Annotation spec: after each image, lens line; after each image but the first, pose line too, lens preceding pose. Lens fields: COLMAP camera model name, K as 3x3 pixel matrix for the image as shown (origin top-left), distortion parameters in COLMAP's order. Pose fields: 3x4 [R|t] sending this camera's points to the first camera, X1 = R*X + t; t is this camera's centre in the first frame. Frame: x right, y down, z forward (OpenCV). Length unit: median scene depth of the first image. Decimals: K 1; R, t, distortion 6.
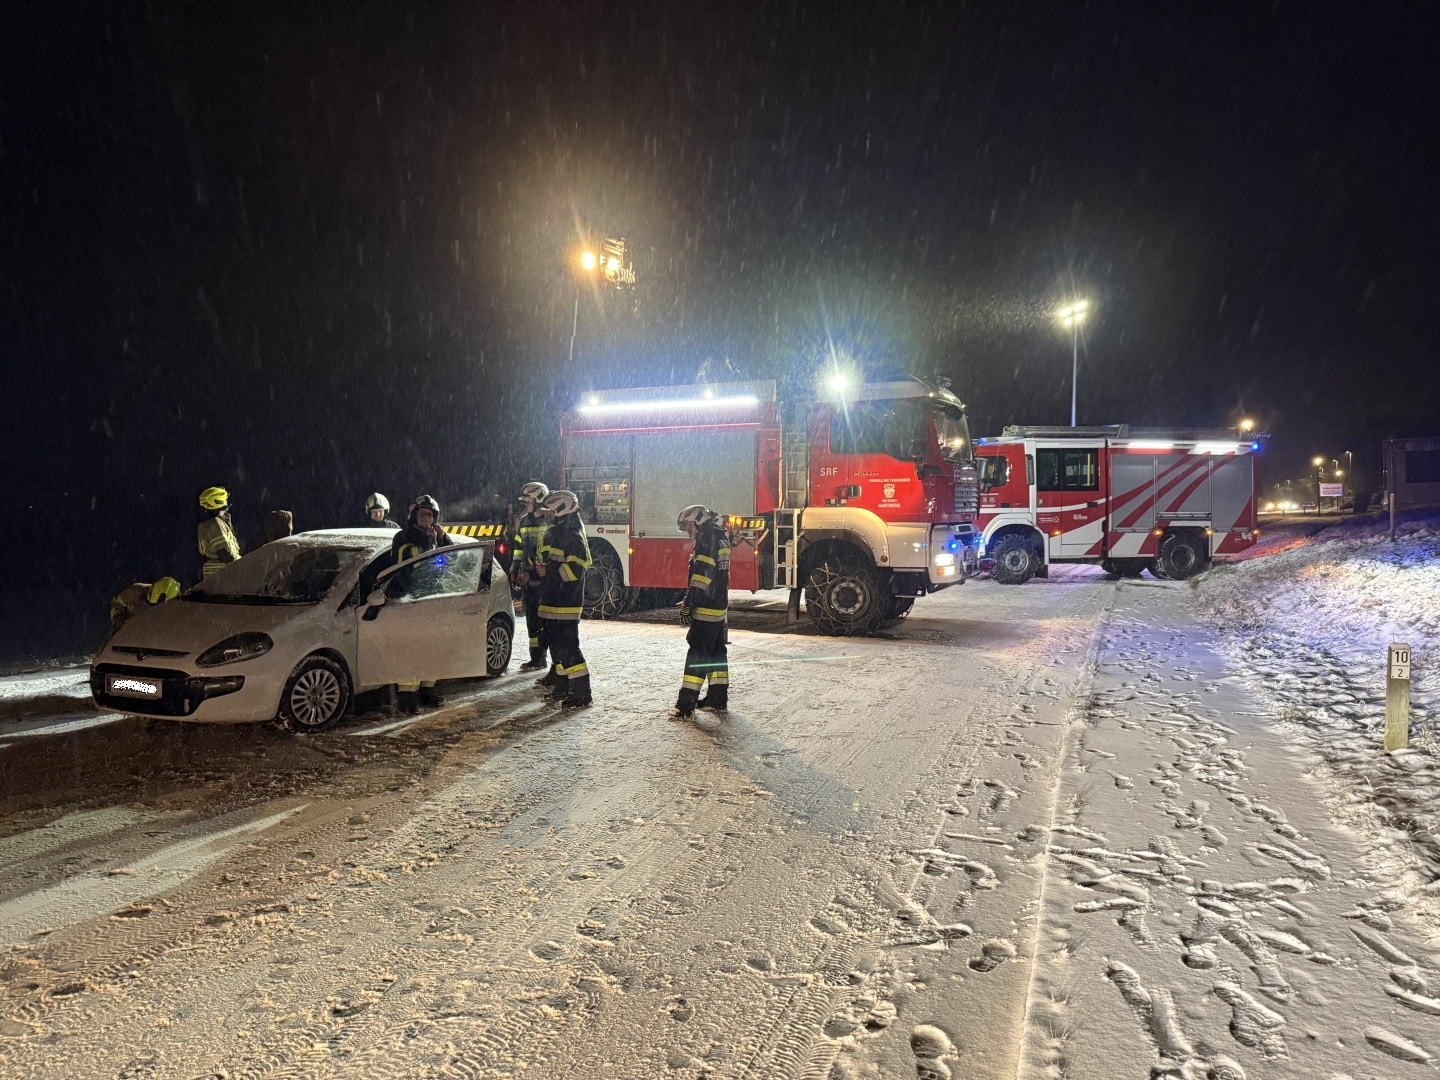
lens RADIAL K [[907.3, 0, 720.9], [0, 907.3, 520.9], [0, 0, 1]] dist [-0.007189, -0.002852]
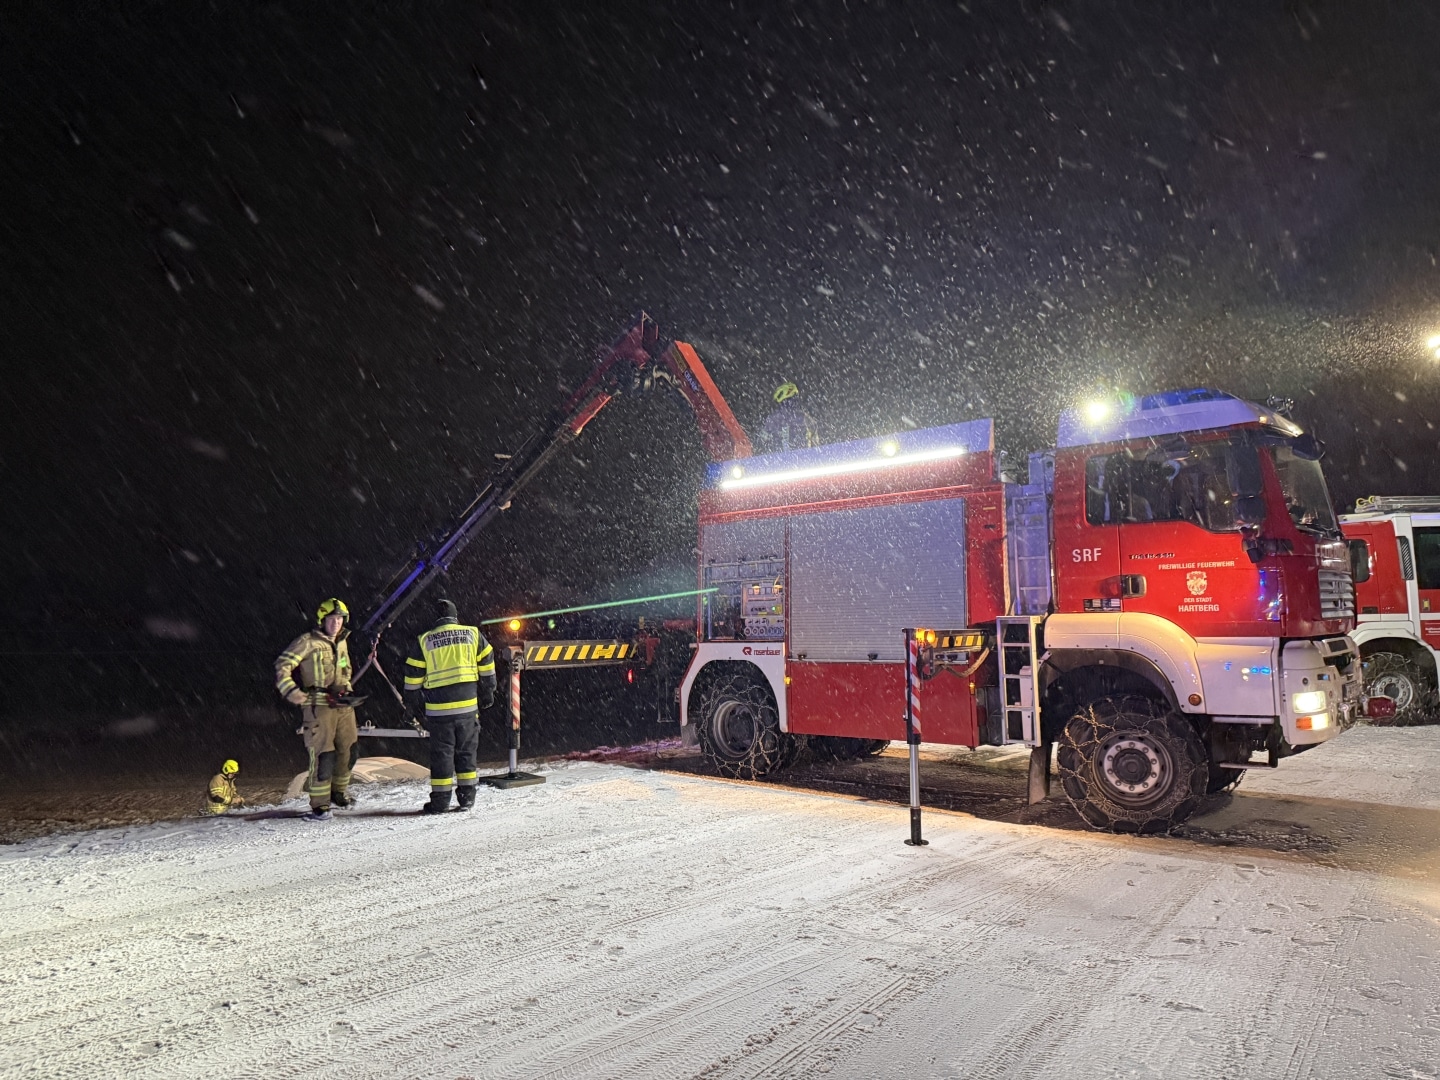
lens RADIAL K [[907.3, 0, 720.9], [0, 907.3, 520.9], [0, 0, 1]] dist [-0.007189, -0.002852]
pose [[0.961112, -0.040951, -0.273106, 0.048423], [0.006038, 0.991824, -0.127471, 0.000016], [0.276093, 0.120864, 0.953501, 0.334598]]
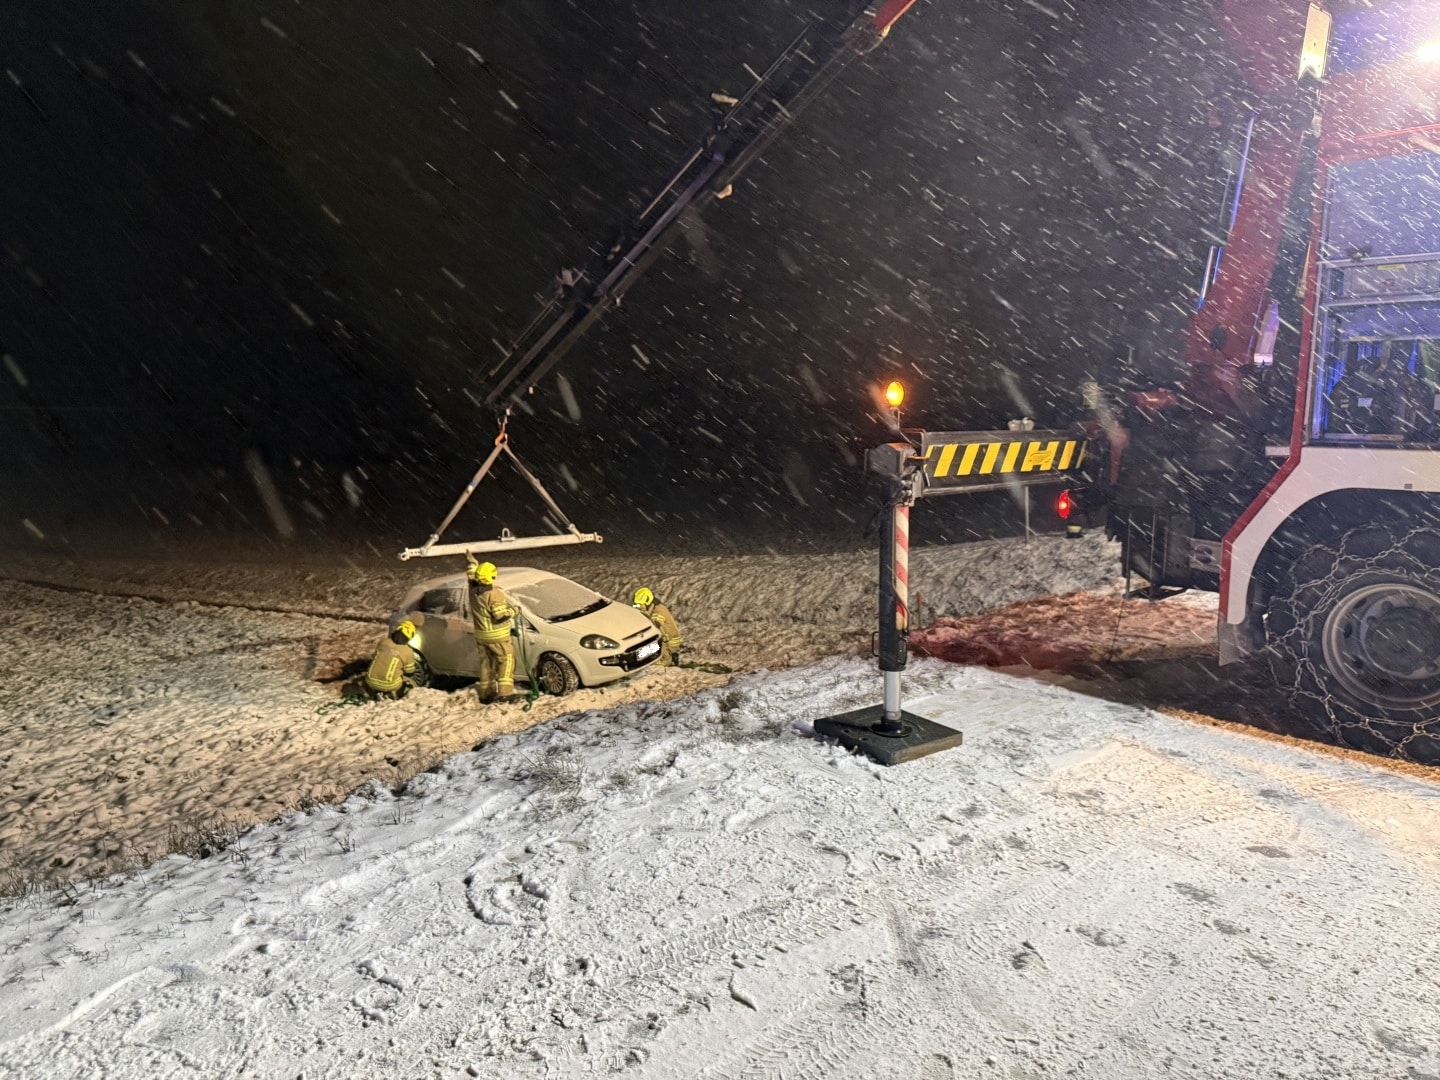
lens RADIAL K [[907.3, 0, 720.9], [0, 907.3, 520.9], [0, 0, 1]] dist [-0.007189, -0.002852]
pose [[0.936469, 0.060403, -0.345510, -0.283128], [-0.023067, 0.993534, 0.111170, -0.000399], [0.349991, -0.096137, 0.931807, 0.705180]]
